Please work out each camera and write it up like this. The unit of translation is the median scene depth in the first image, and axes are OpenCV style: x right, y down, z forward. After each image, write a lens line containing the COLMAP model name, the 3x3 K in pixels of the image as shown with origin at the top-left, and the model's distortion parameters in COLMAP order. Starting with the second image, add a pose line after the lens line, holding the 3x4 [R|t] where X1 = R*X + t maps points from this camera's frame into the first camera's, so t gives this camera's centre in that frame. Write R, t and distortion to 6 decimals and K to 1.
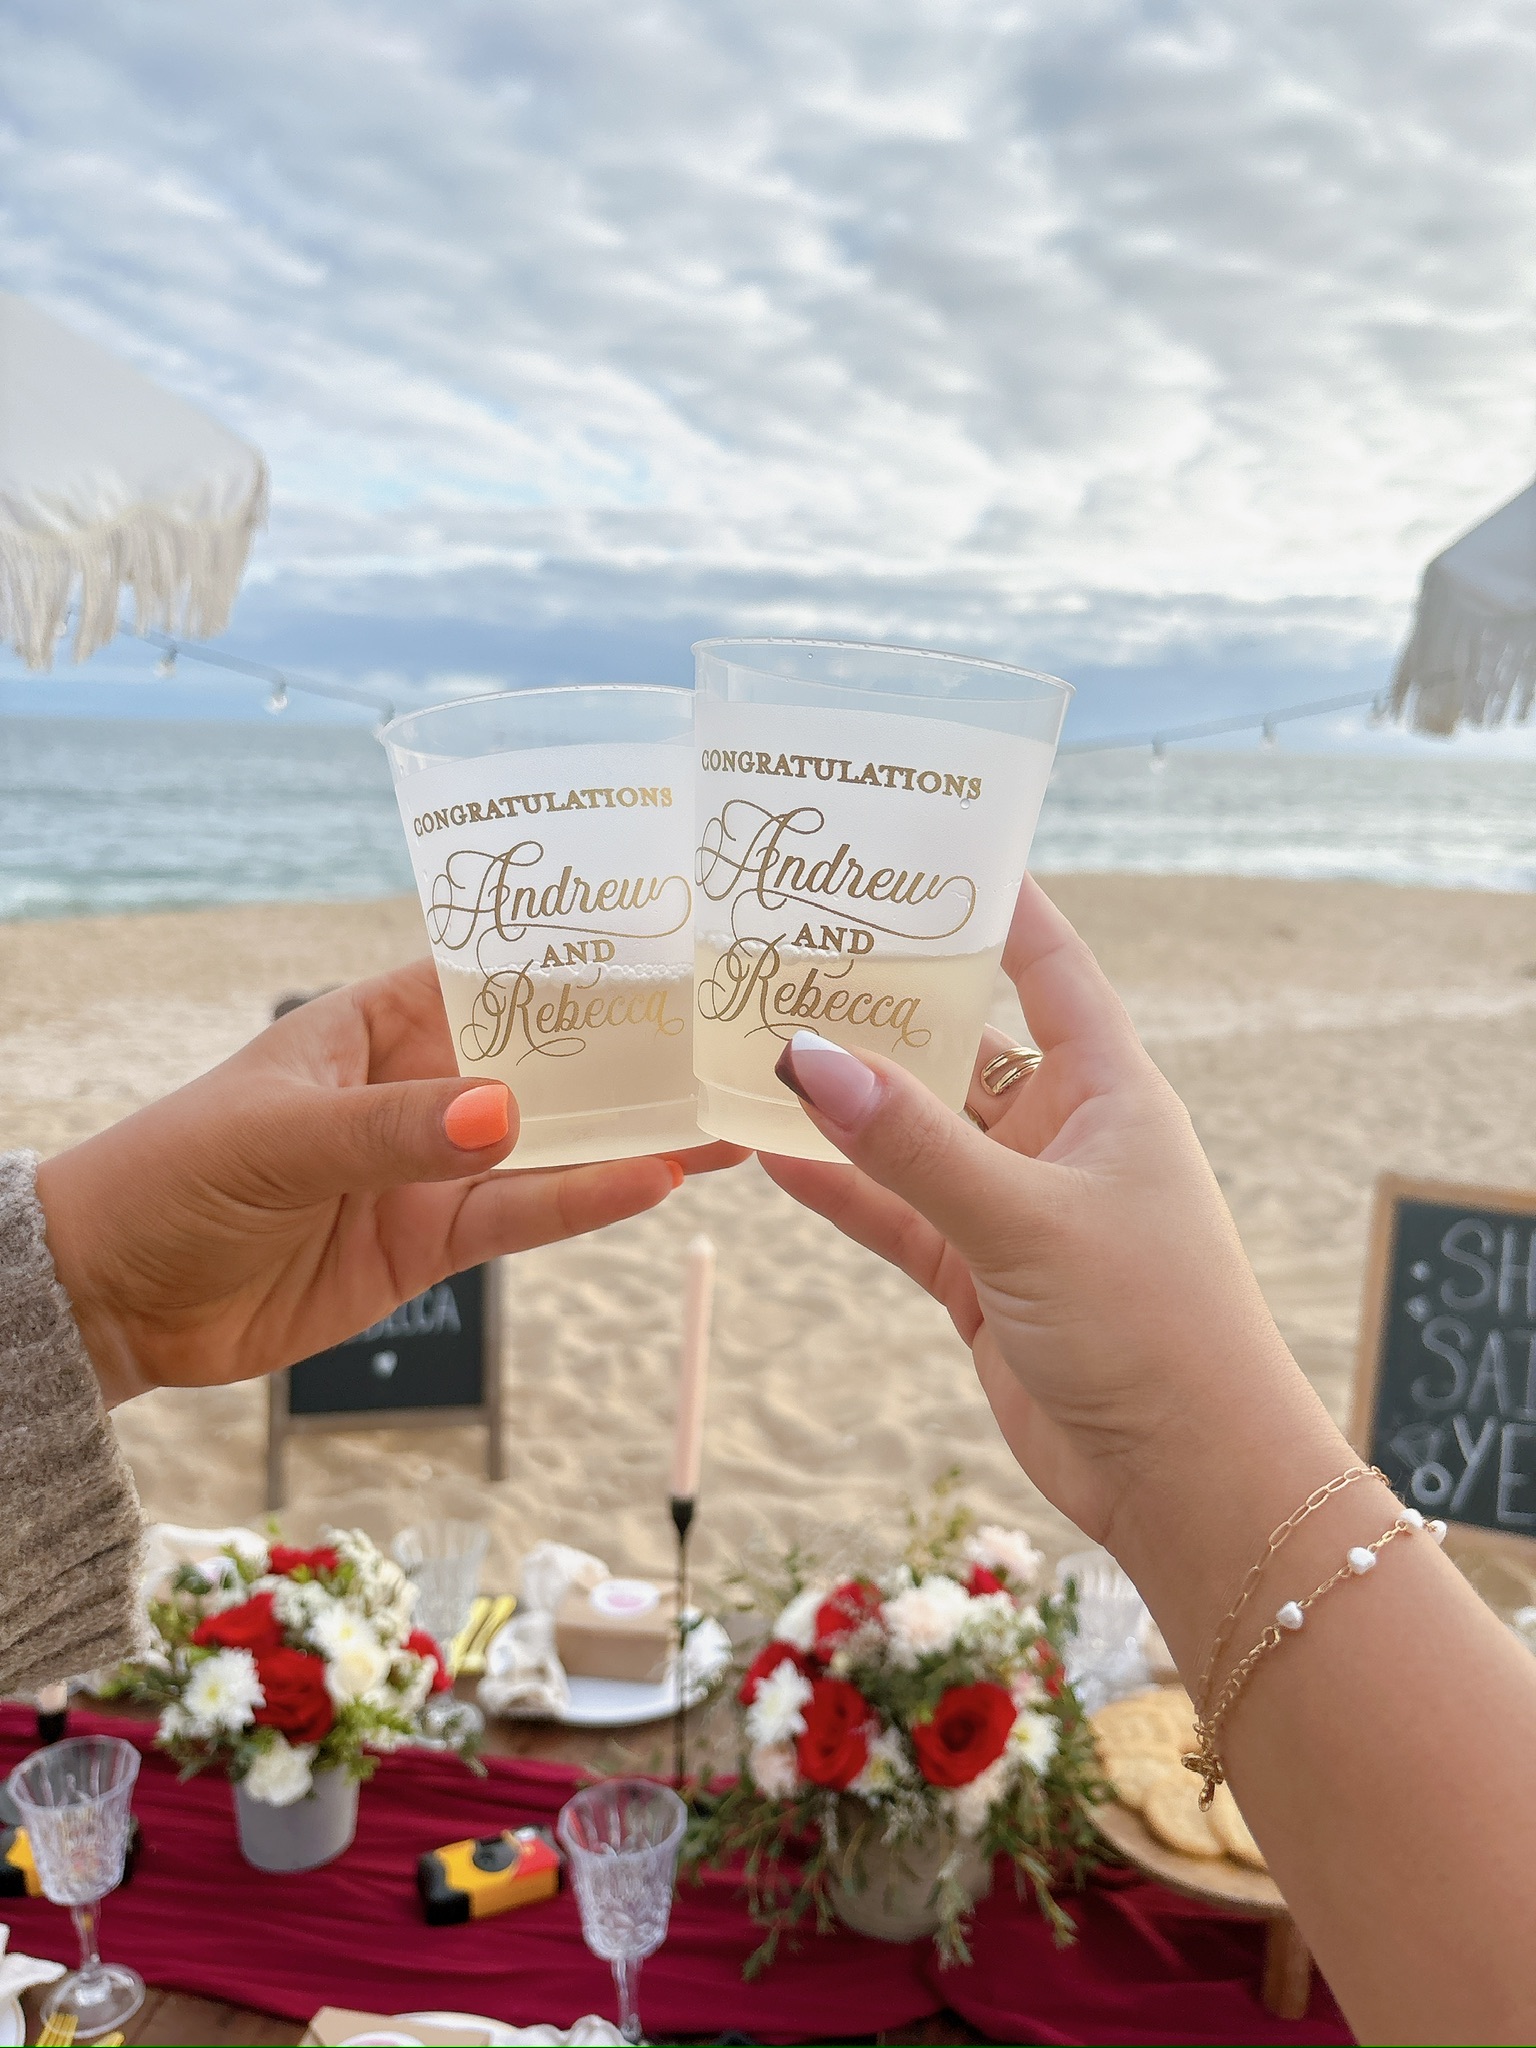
lens RADIAL K [[1592.6, 0, 740.5], [0, 1592.6, 1047.7], [0, 0, 1]] dist [-0.012668, -0.002406]
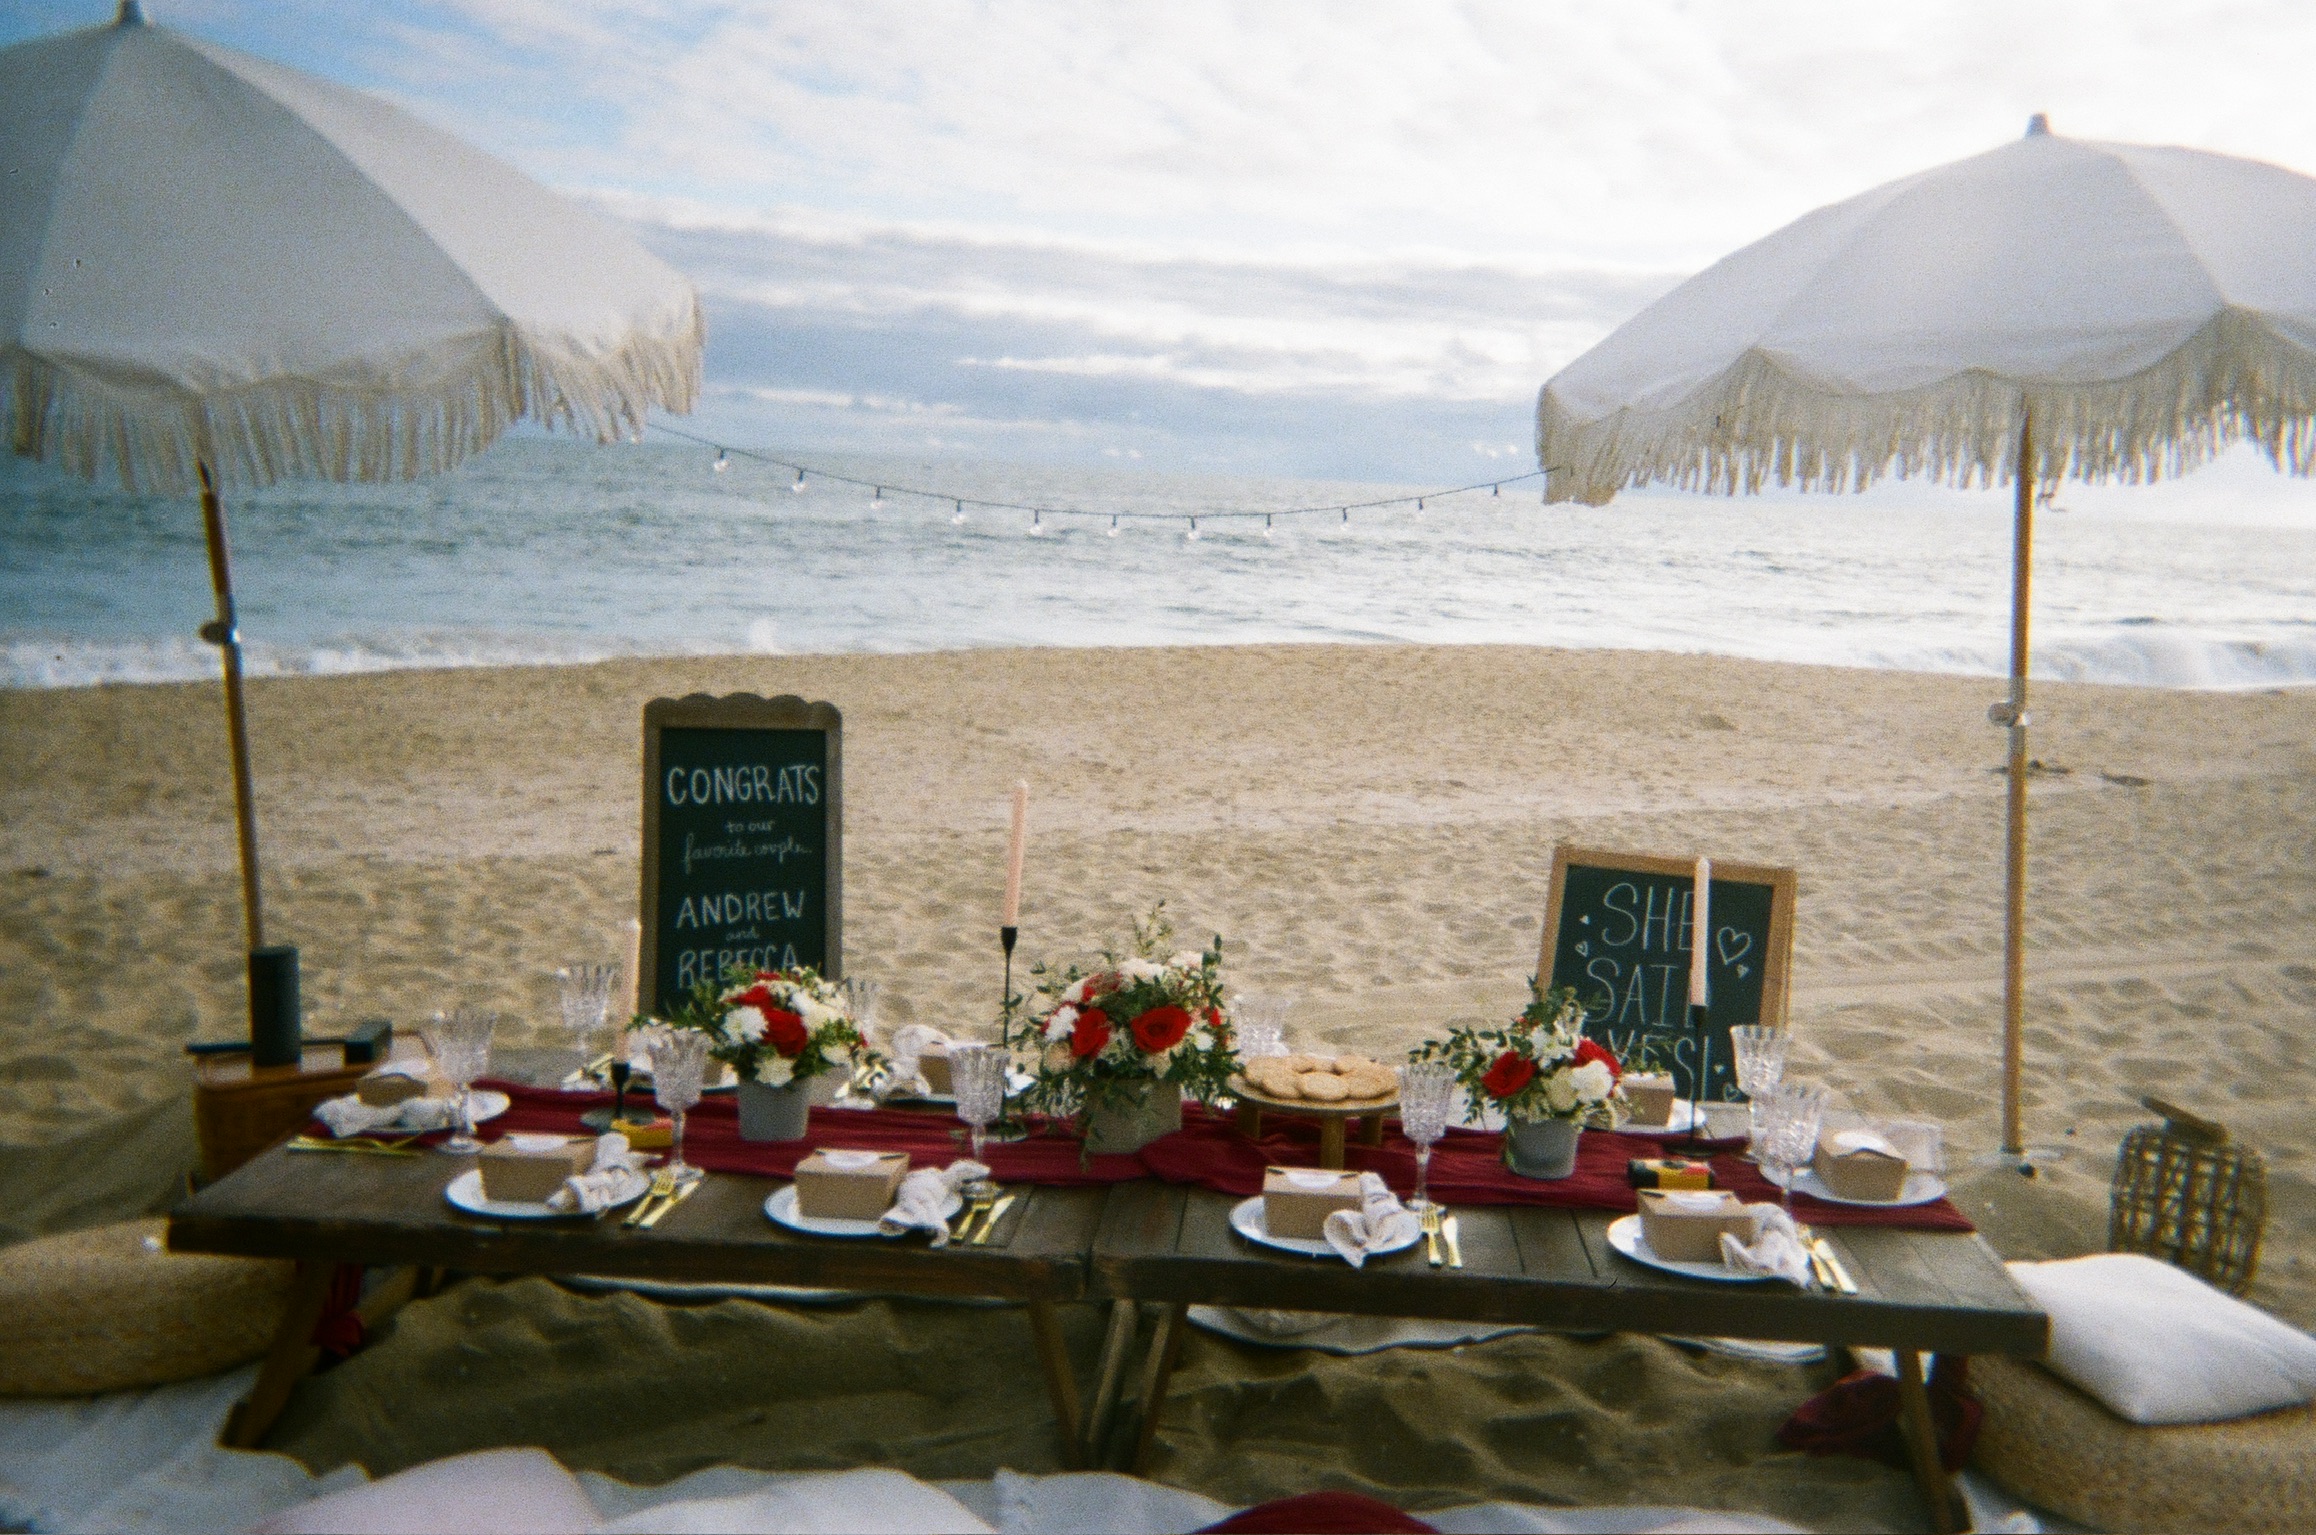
lens RADIAL K [[2129.5, 0, 1229.3], [0, 2129.5, 732.5], [0, 0, 1]] dist [0.043696, 0.000000]
pose [[0.996363, 0.013802, 0.084081, 0.005410], [-0.007844, 0.997461, -0.070786, 0.225585], [-0.084844, 0.069869, 0.993942, -1.309288]]
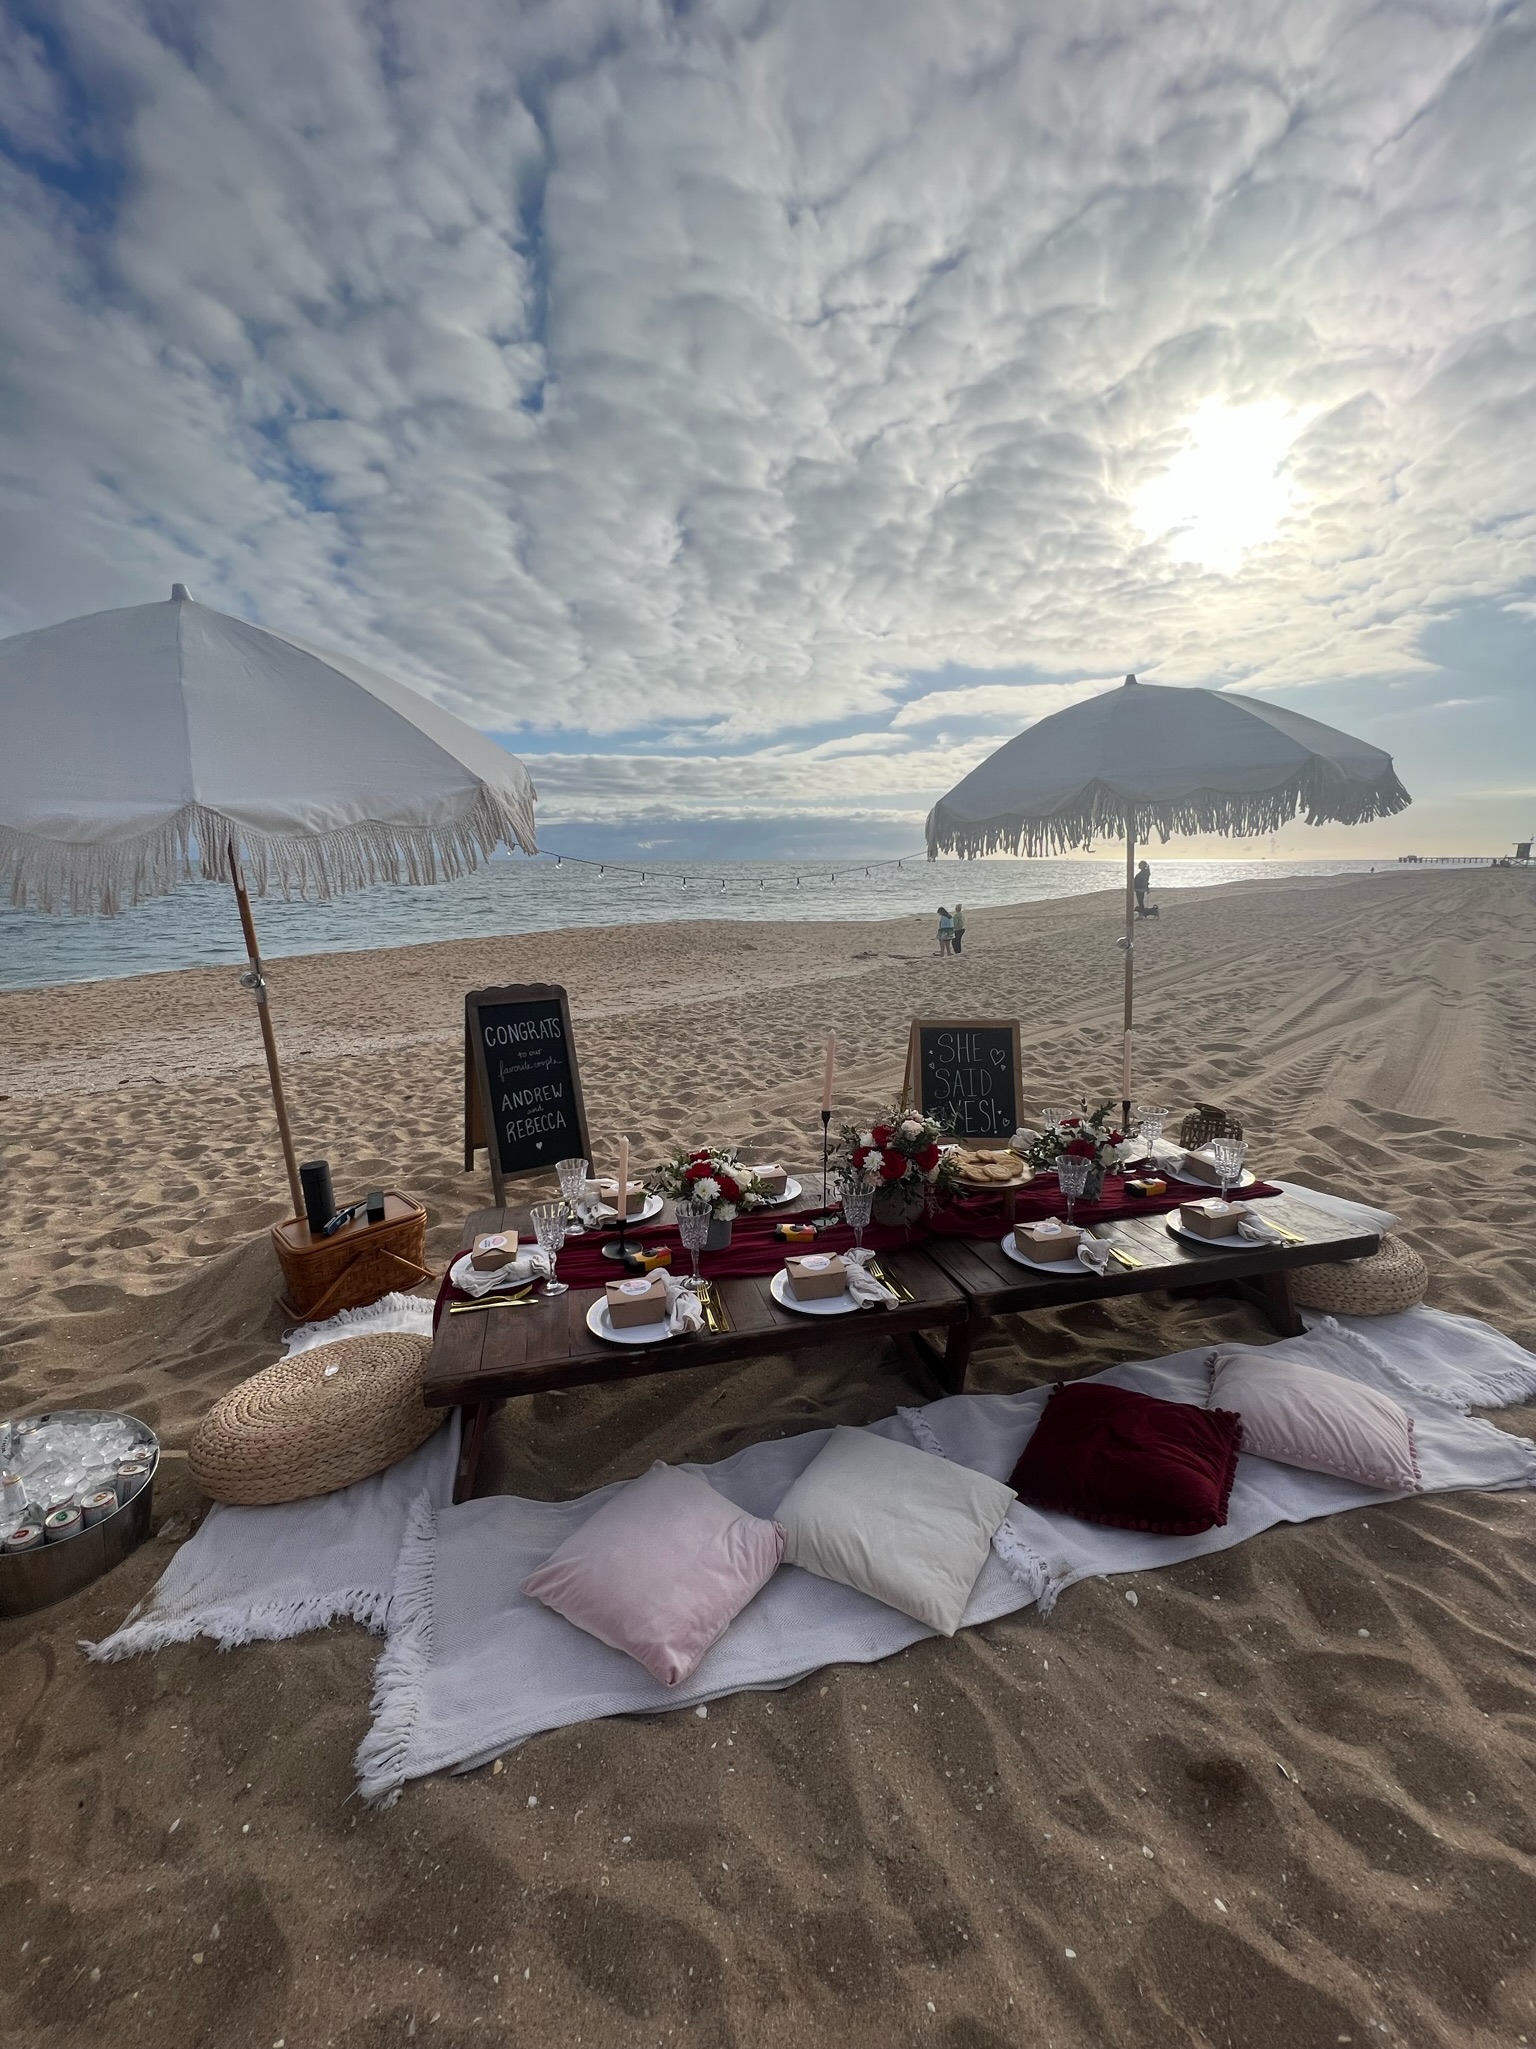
lens RADIAL K [[821.4, 0, 763.6], [0, 821.4, 1027.8], [0, 0, 1]] dist [-0.000091, -0.000756]
pose [[0.928914, -0.100525, 0.356389, -0.698343], [0.096285, 0.994912, 0.029668, 0.053374], [-0.357558, 0.006756, 0.933867, -0.478653]]
